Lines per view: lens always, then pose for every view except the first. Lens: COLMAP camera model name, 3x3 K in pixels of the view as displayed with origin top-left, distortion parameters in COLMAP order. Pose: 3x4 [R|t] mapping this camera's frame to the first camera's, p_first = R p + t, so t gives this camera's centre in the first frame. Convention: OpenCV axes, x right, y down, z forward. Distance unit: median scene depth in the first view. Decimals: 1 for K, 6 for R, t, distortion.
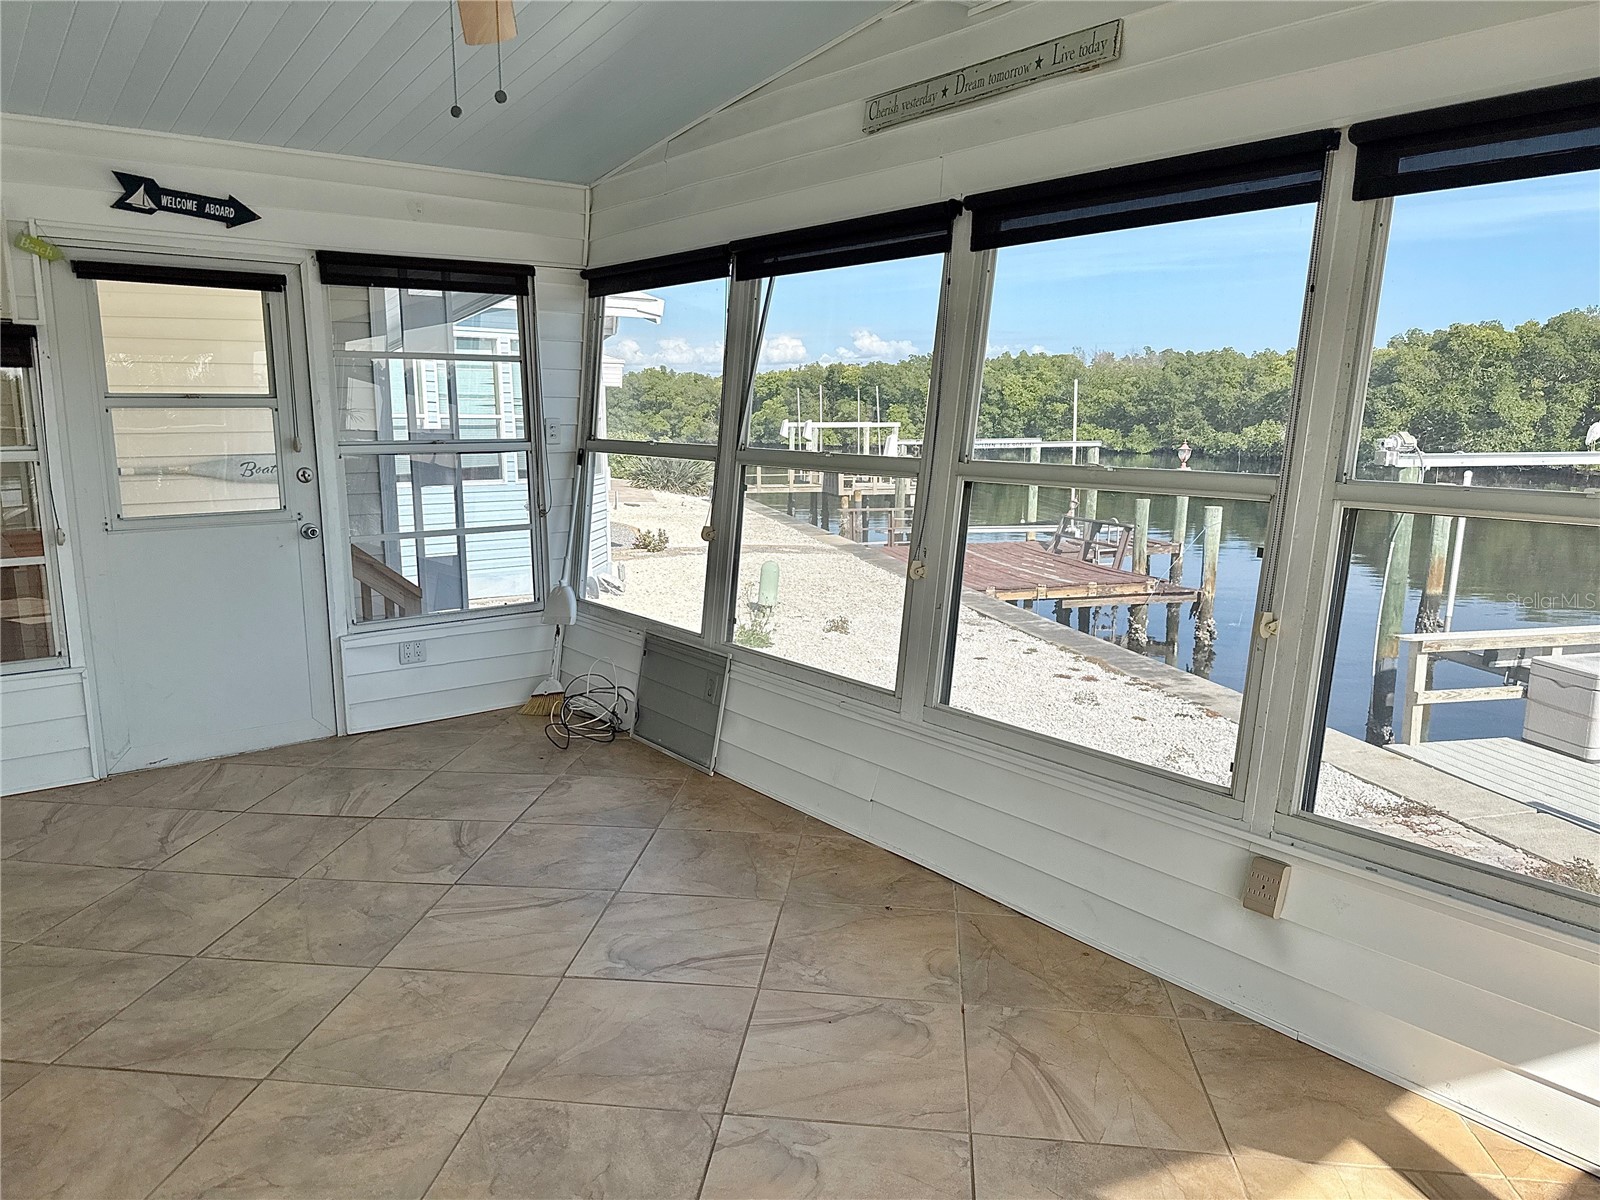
lens RADIAL K [[1138.4, 0, 800.7], [0, 1138.4, 598.8], [0, 0, 1]] dist [0.015011, -0.026613]
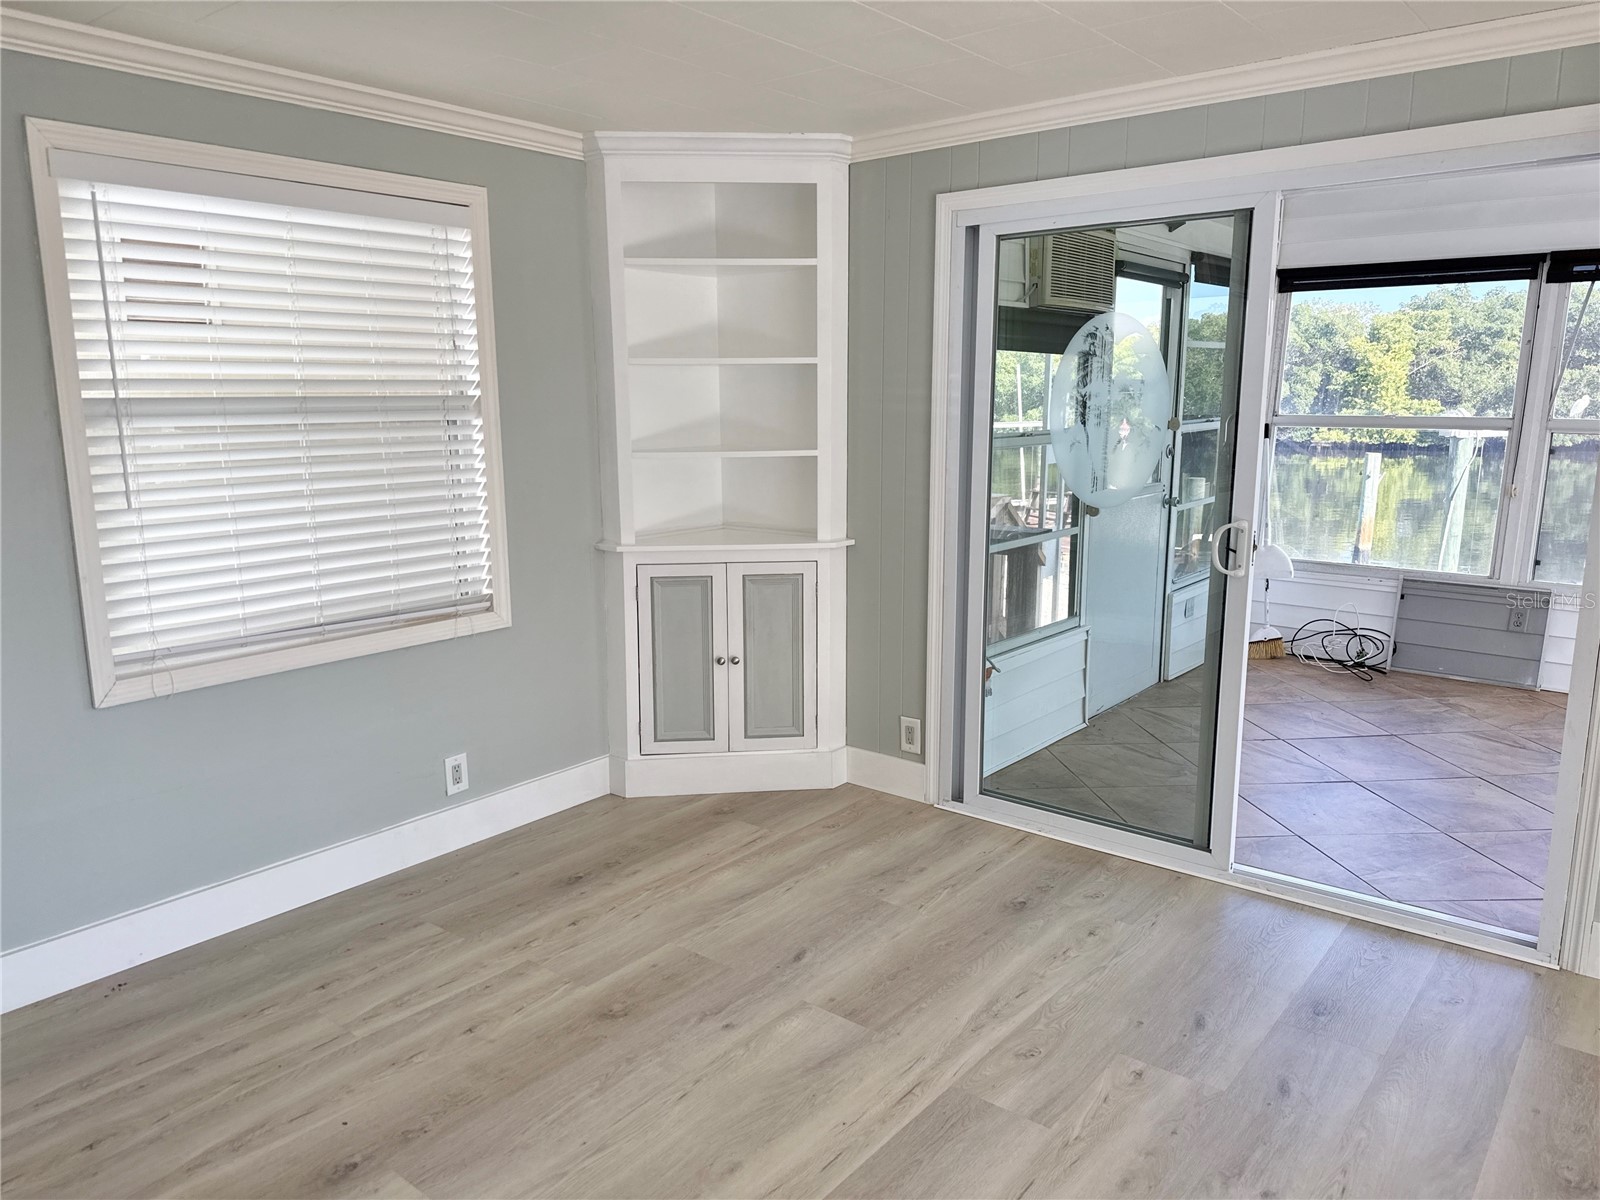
lens RADIAL K [[1138.4, 0, 800.7], [0, 1138.4, 604.4], [0, 0, 1]] dist [0.015011, -0.026613]
pose [[0.975475, -0.045976, 0.215257, -1.076989], [0.042054, 0.998856, 0.022765, 0.002689], [-0.216058, -0.013155, 0.976292, -0.022605]]
